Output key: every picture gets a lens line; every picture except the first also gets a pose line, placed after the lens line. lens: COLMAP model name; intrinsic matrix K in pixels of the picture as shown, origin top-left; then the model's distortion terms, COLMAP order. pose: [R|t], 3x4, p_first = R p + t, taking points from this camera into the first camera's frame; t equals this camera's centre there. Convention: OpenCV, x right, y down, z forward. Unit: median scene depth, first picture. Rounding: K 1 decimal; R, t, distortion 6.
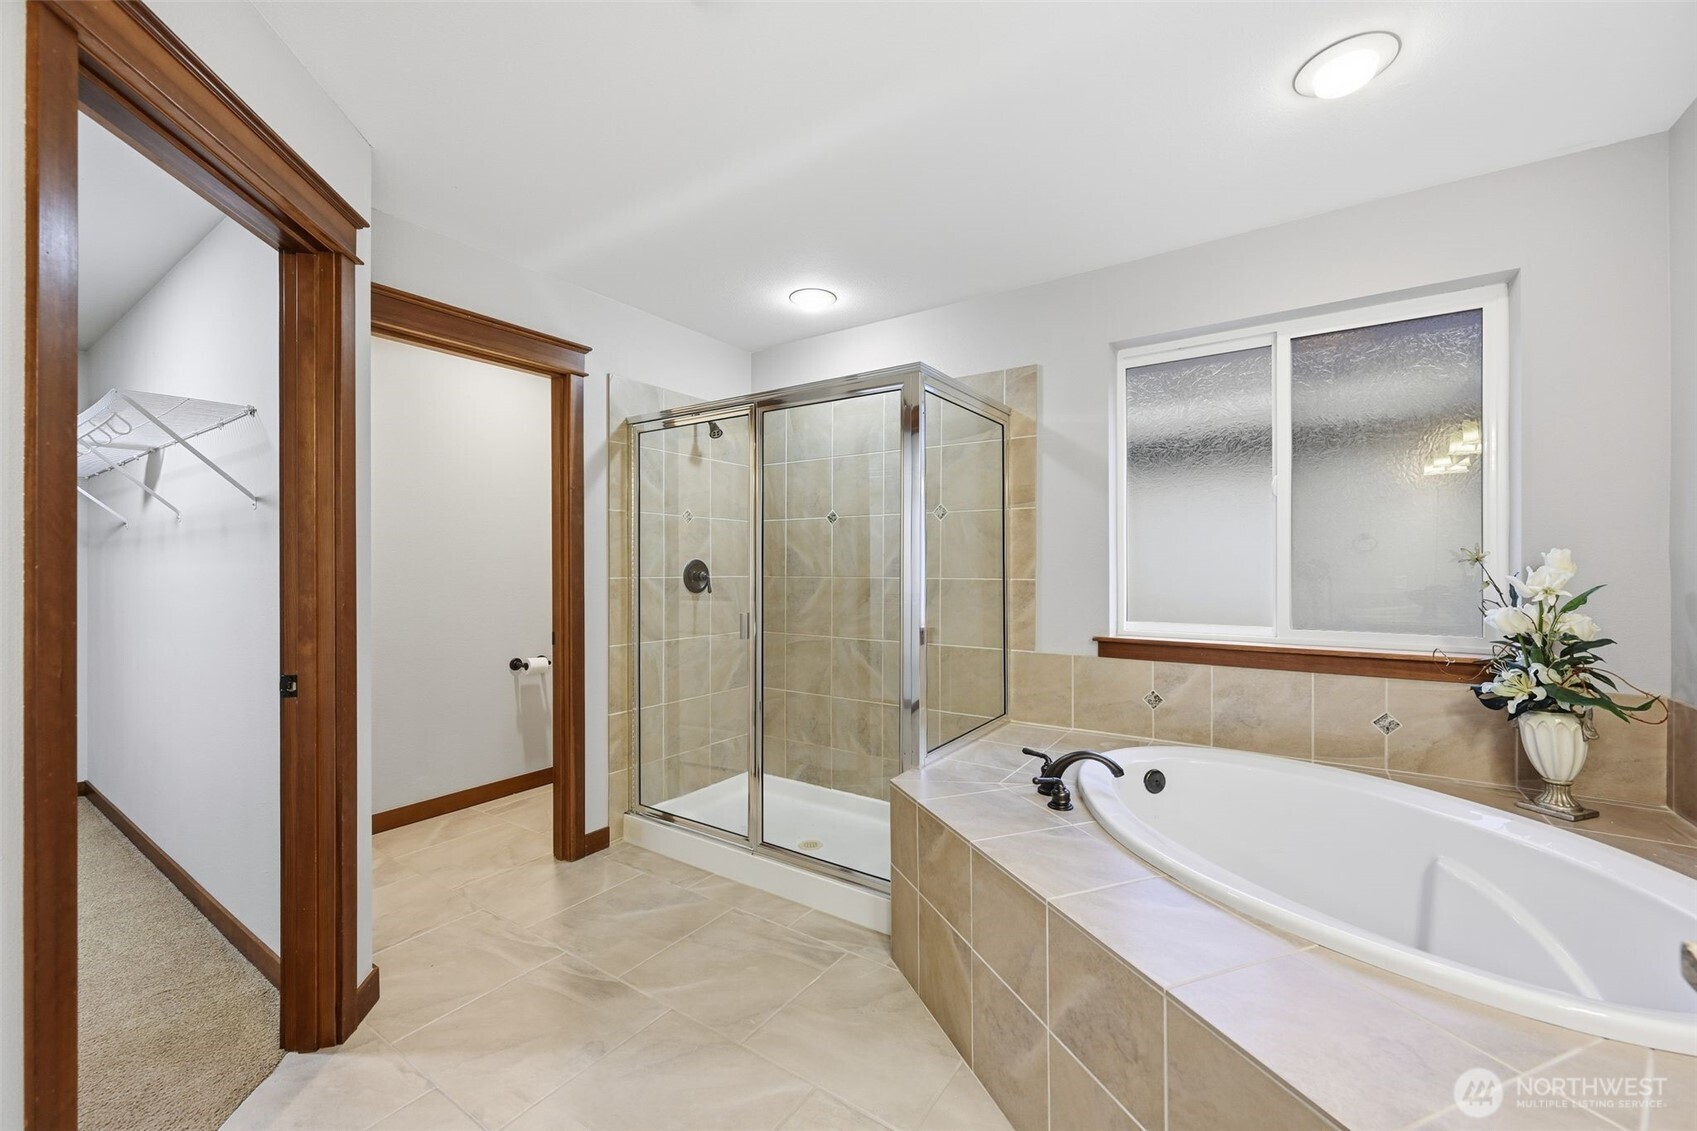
lens RADIAL K [[669.6, 0, 848.5], [0, 669.6, 565.5], [0, 0, 1]] dist [-0.001451, -0.000247]
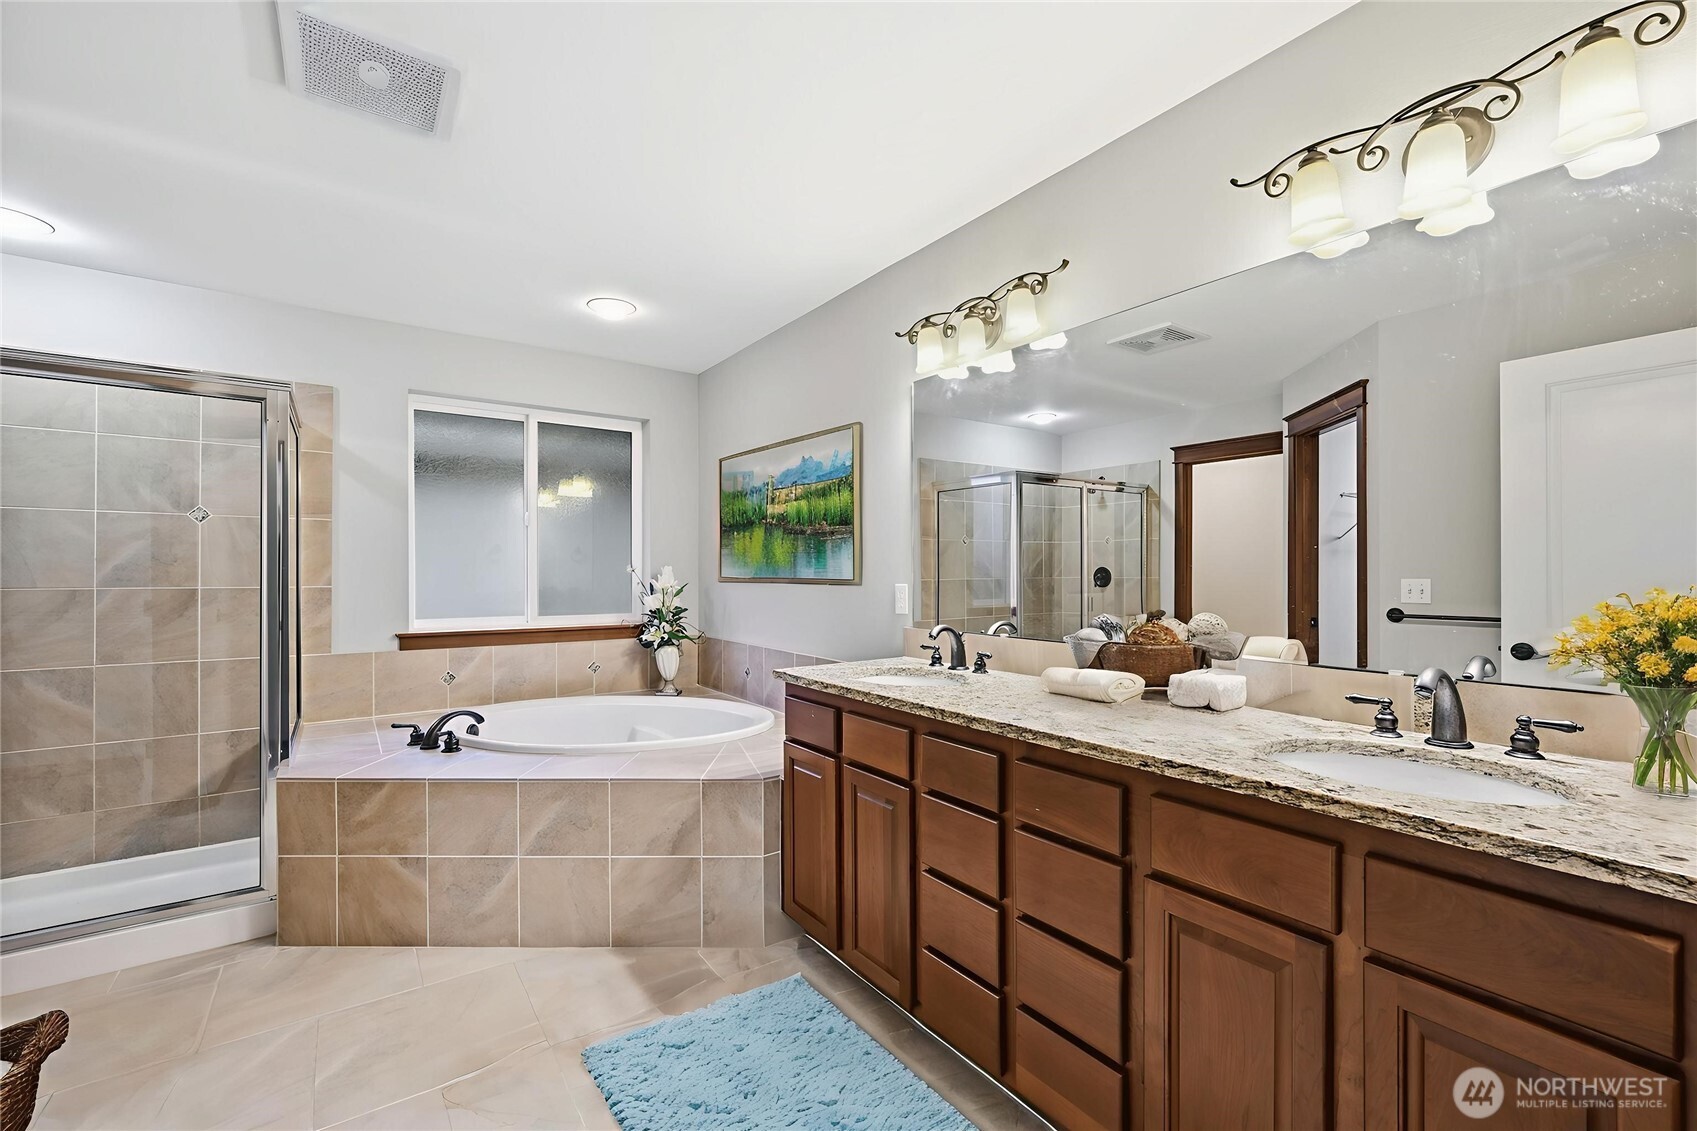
lens RADIAL K [[712.7, 0, 855.3], [0, 712.7, 568.7], [0, 0, 1]] dist [-0.000422, -0.000213]
pose [[0.337246, 0.006986, 0.941391, -0.693848], [-0.002530, 0.999976, -0.006514, -0.003154], [-0.941413, -0.000185, 0.337255, -0.236903]]
